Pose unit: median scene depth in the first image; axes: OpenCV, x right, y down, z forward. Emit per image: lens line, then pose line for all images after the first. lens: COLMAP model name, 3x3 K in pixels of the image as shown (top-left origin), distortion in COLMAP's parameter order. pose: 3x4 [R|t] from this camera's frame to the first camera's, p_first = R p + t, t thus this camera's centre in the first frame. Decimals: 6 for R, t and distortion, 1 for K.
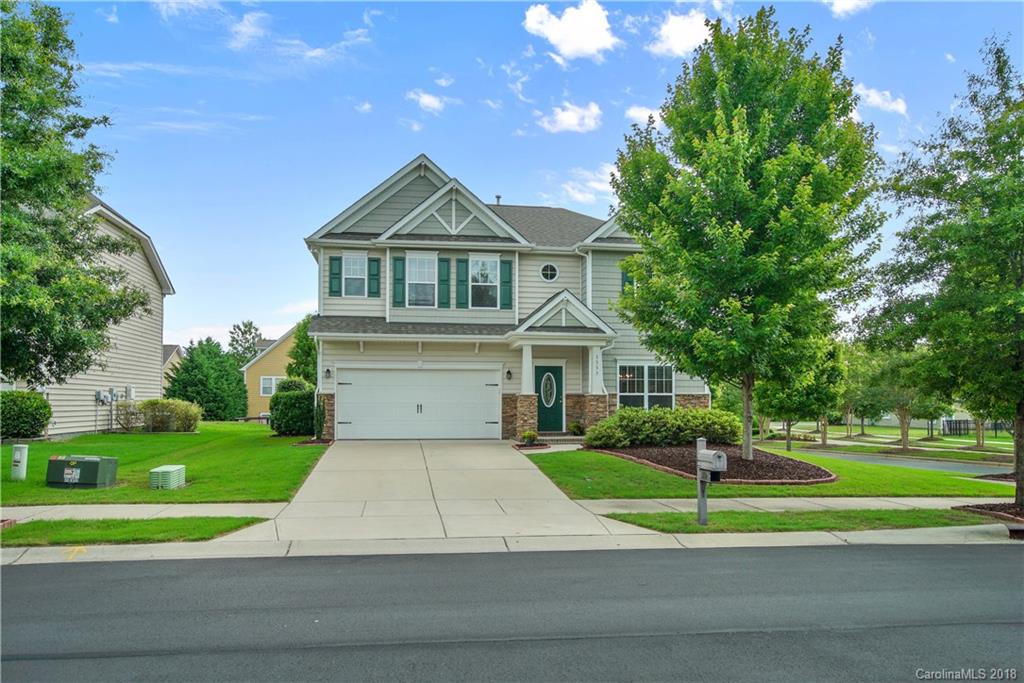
lens RADIAL K [[720.0, 0, 512.3], [0, 720.0, 344.5], [0, 0, 1]] dist [-0.002894, -0.000053]
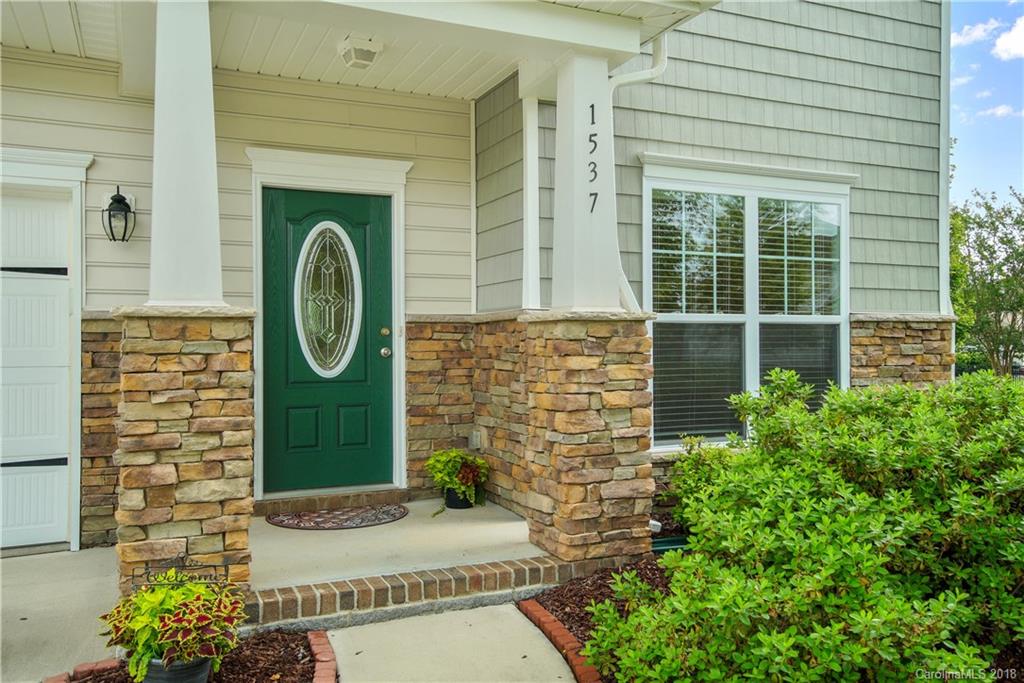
lens RADIAL K [[841.7, 0, 512.0], [0, 841.7, 345.8], [0, 0, 1]] dist [0.005626, 0.000745]
pose [[0.966776, -0.007399, 0.255519, 0.039444], [-0.013421, 0.996733, 0.079639, 0.056888], [-0.255274, -0.080423, 0.963518, 0.750558]]
